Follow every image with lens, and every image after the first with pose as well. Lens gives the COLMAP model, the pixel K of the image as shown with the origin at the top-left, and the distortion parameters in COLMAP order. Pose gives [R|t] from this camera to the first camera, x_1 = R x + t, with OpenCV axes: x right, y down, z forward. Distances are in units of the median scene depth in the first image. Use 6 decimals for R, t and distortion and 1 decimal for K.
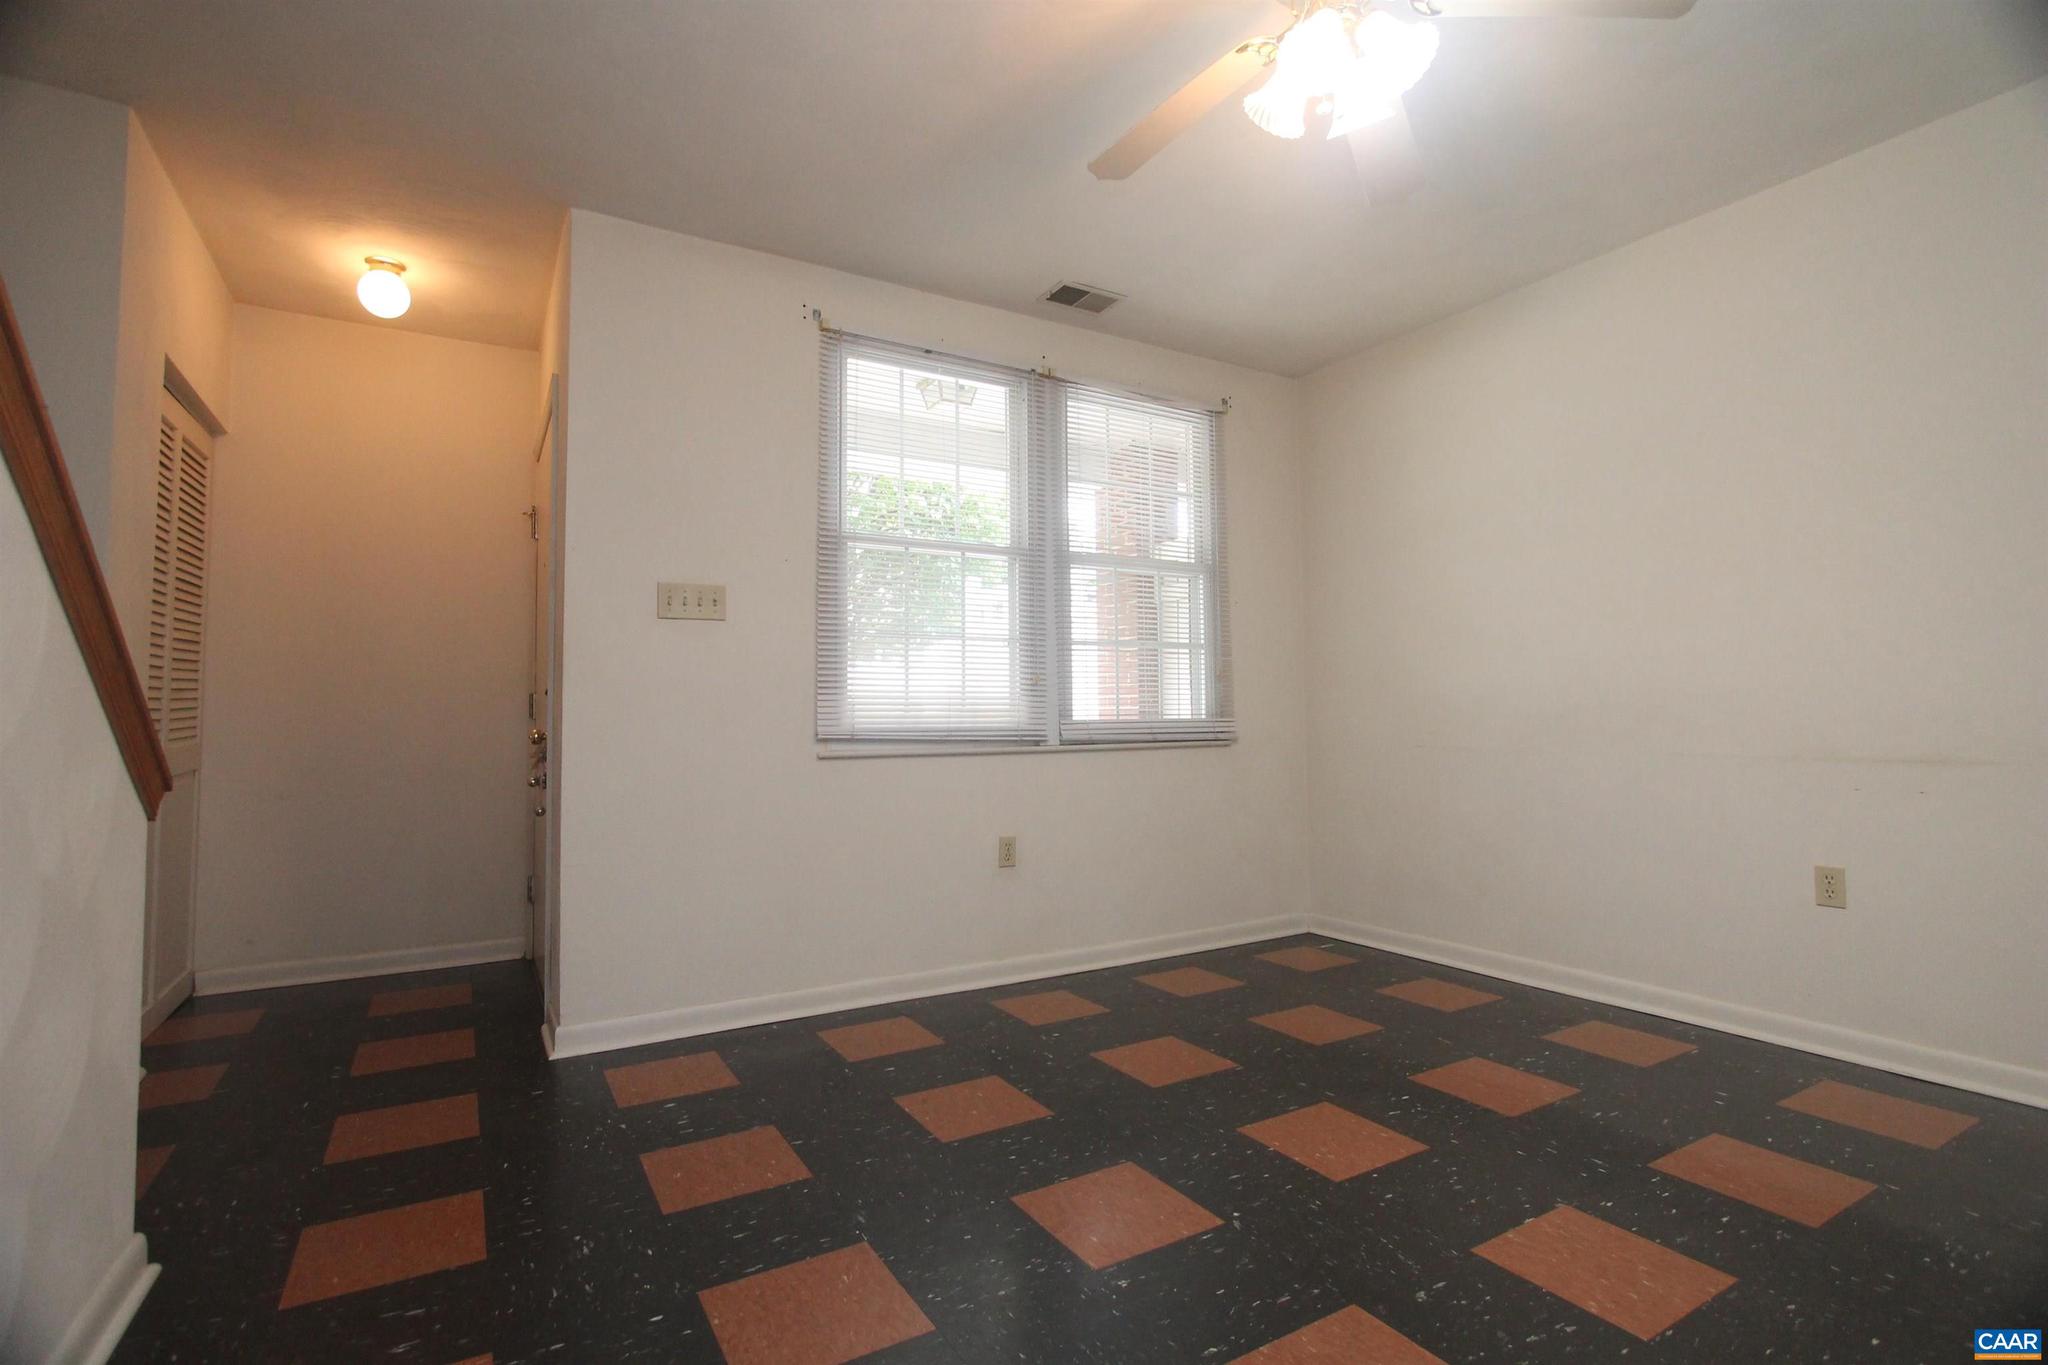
lens RADIAL K [[961.1, 0, 1032.6], [0, 961.1, 674.4], [0, 0, 1]] dist [-0.022666, 0.003868]
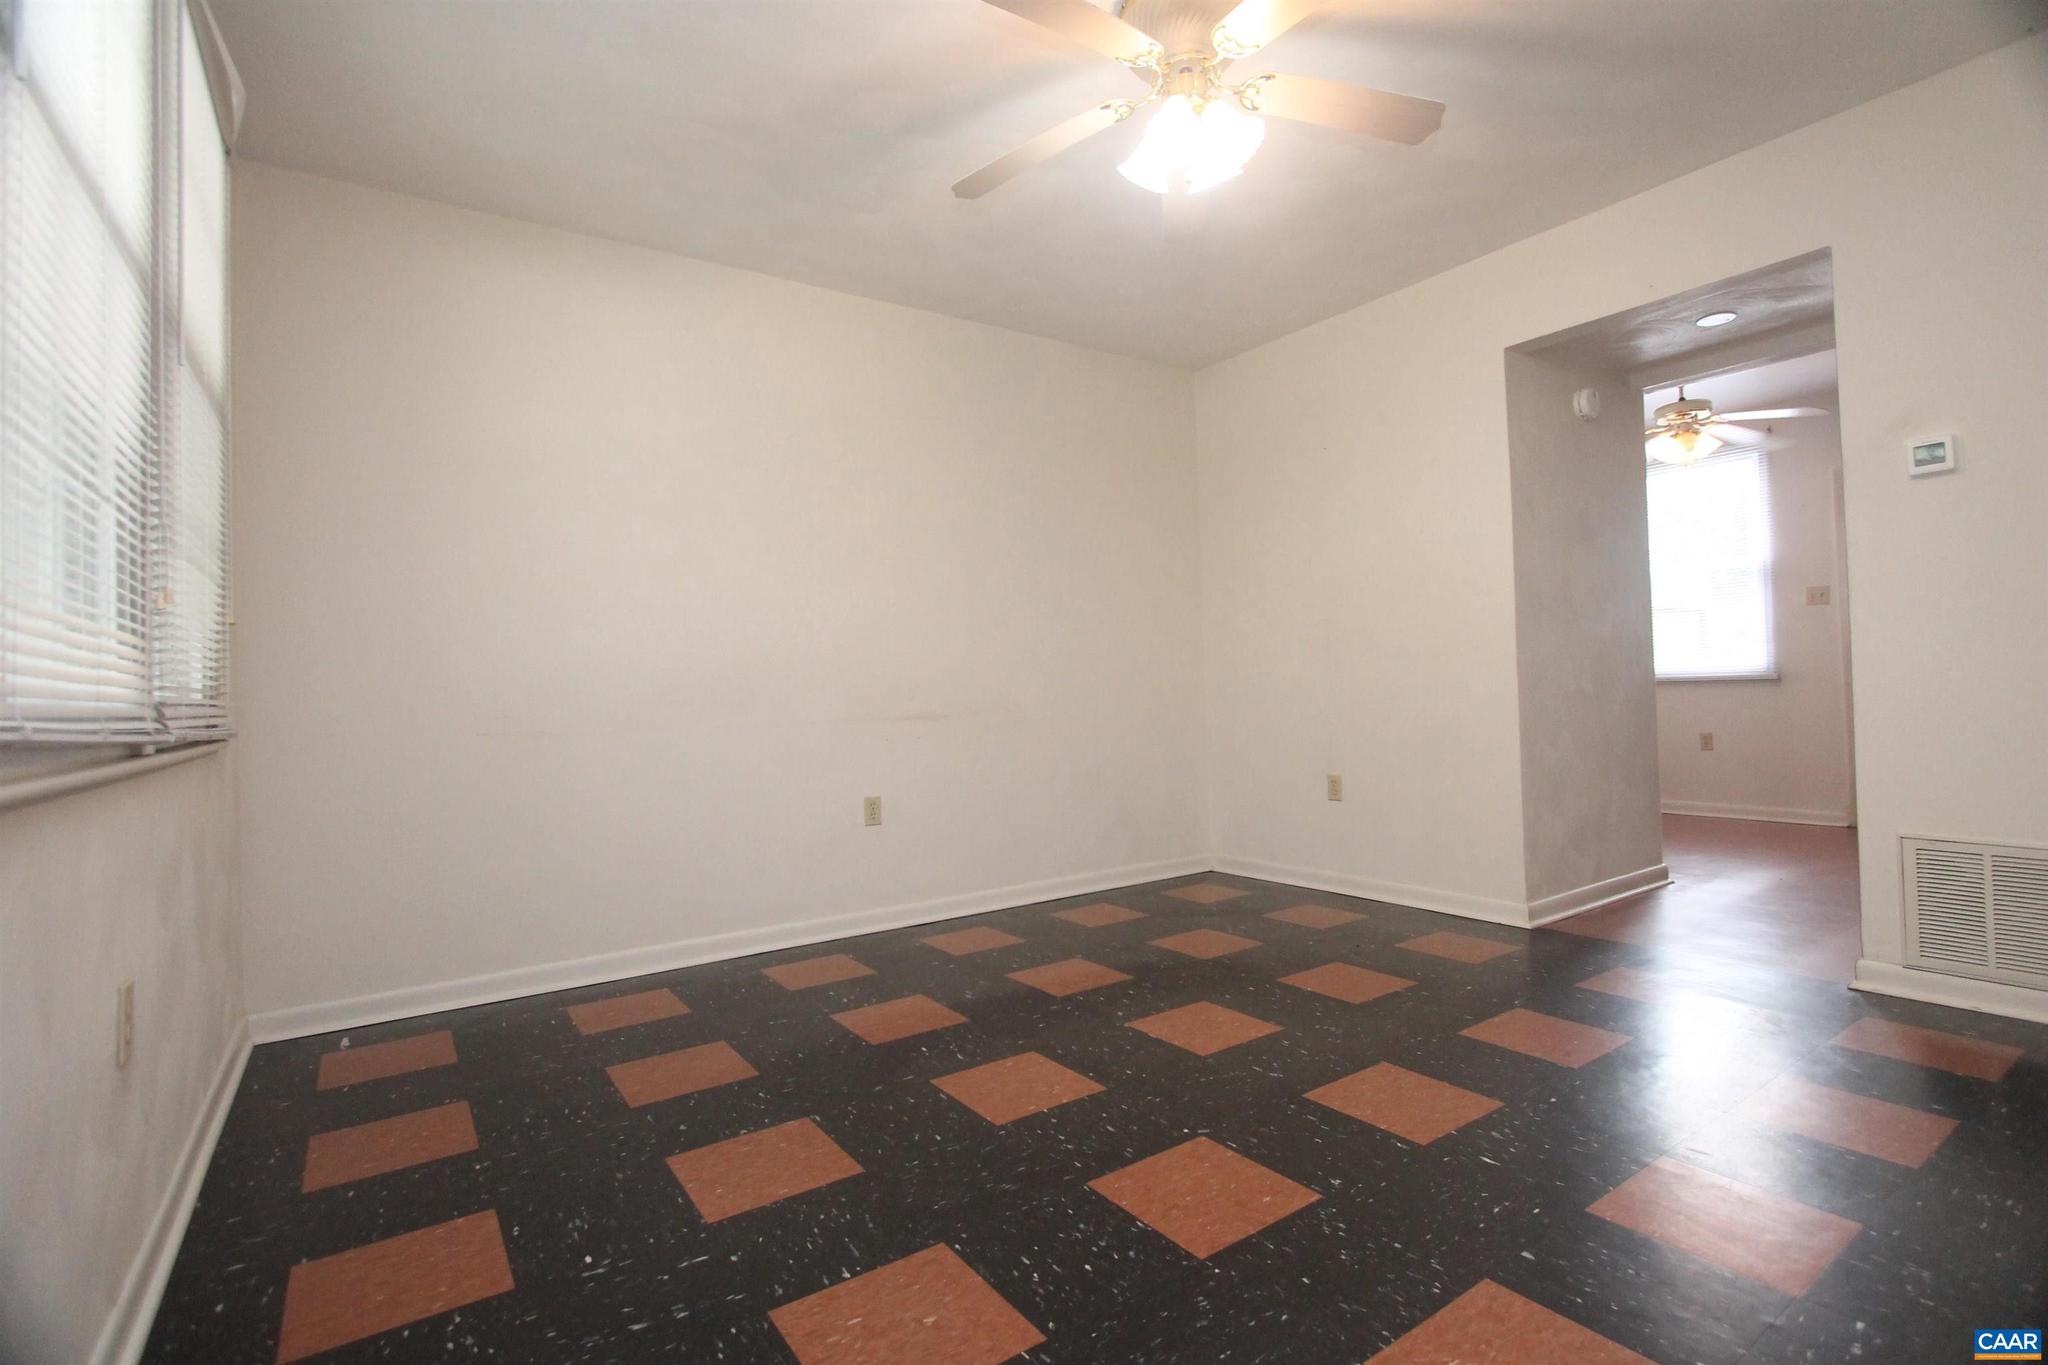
lens RADIAL K [[961.1, 0, 1032.6], [0, 961.1, 674.4], [0, 0, 1]] dist [-0.022666, 0.003868]
pose [[-0.074209, 0.030003, 0.996791, -0.736613], [-0.016055, 0.999382, -0.031276, 0.079396], [-0.997113, -0.018324, -0.073681, 1.084253]]
